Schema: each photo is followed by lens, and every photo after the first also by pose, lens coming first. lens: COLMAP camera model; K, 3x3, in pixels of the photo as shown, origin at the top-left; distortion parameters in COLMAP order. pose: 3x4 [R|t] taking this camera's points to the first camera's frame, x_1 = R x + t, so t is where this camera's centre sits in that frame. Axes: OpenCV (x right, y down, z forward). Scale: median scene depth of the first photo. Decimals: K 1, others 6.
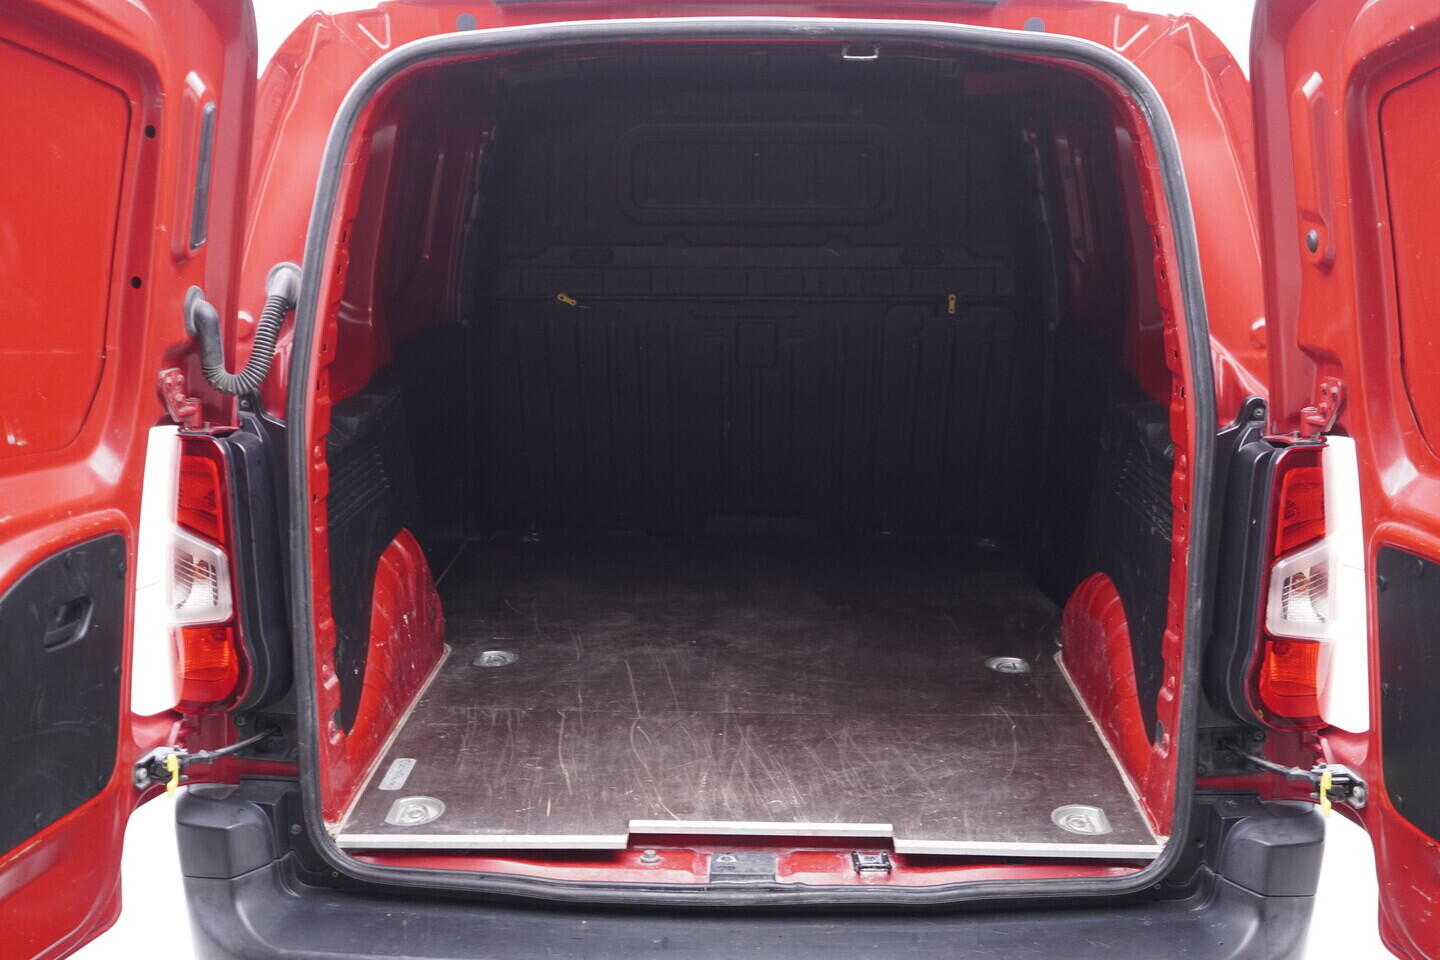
lens RADIAL K [[1484.3, 0, 720.0], [0, 1484.3, 480.0], [0, 0, 1]] dist [-0.000083, 0.027901]
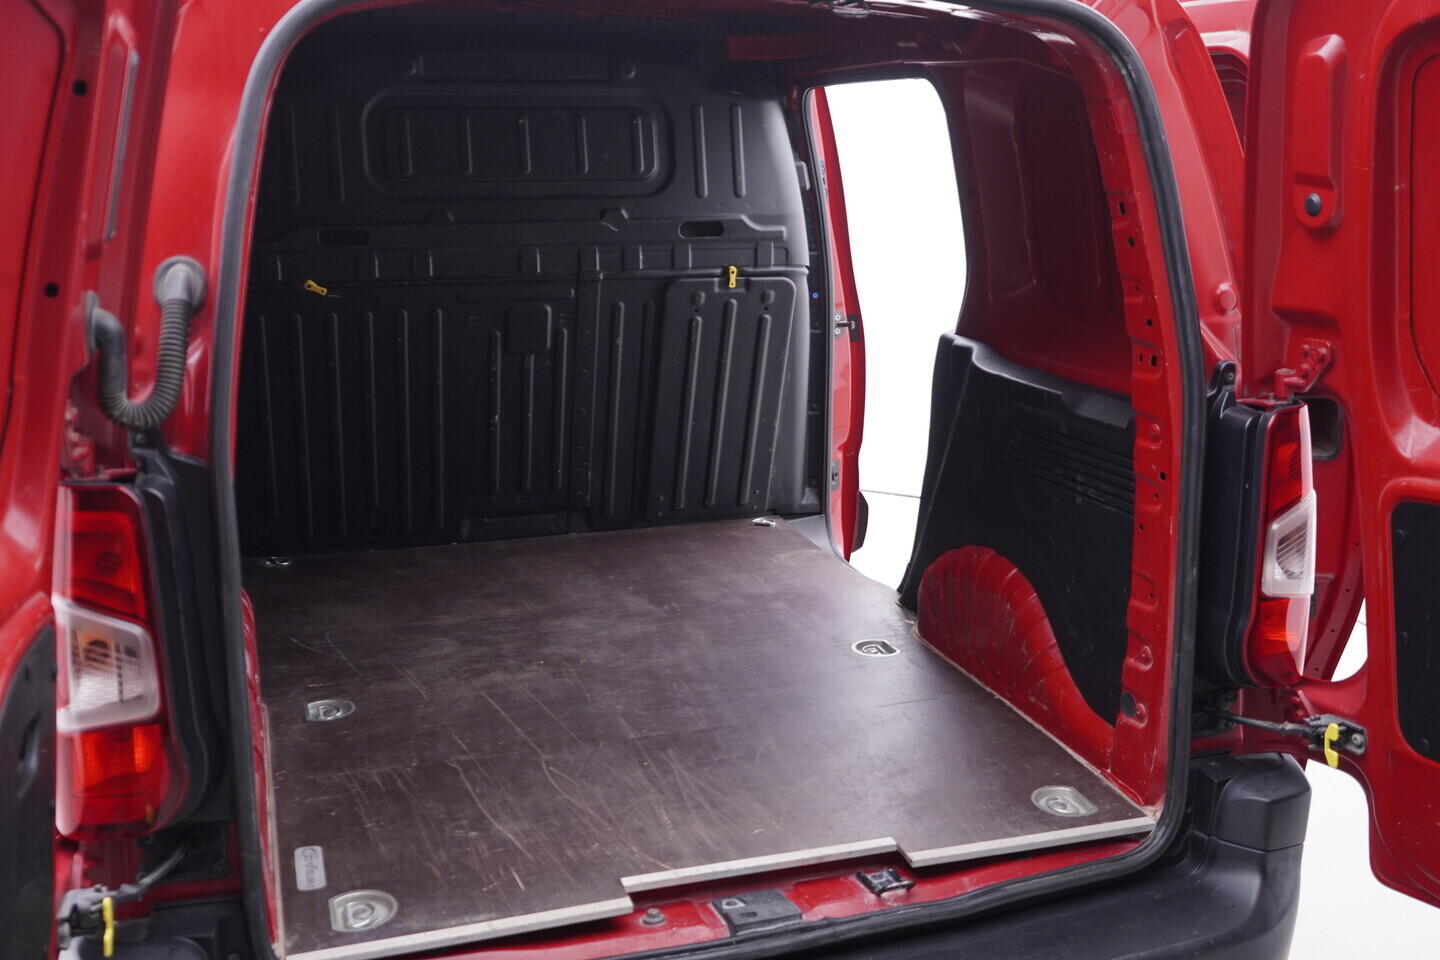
lens RADIAL K [[1484.3, 0, 720.0], [0, 1484.3, 480.0], [0, 0, 1]] dist [-0.000083, 0.027901]
pose [[0.942033, -0.079209, 0.326035, -0.292557], [0.072901, 0.996840, 0.031539, -0.032376], [-0.327503, -0.005942, 0.944831, 0.160148]]
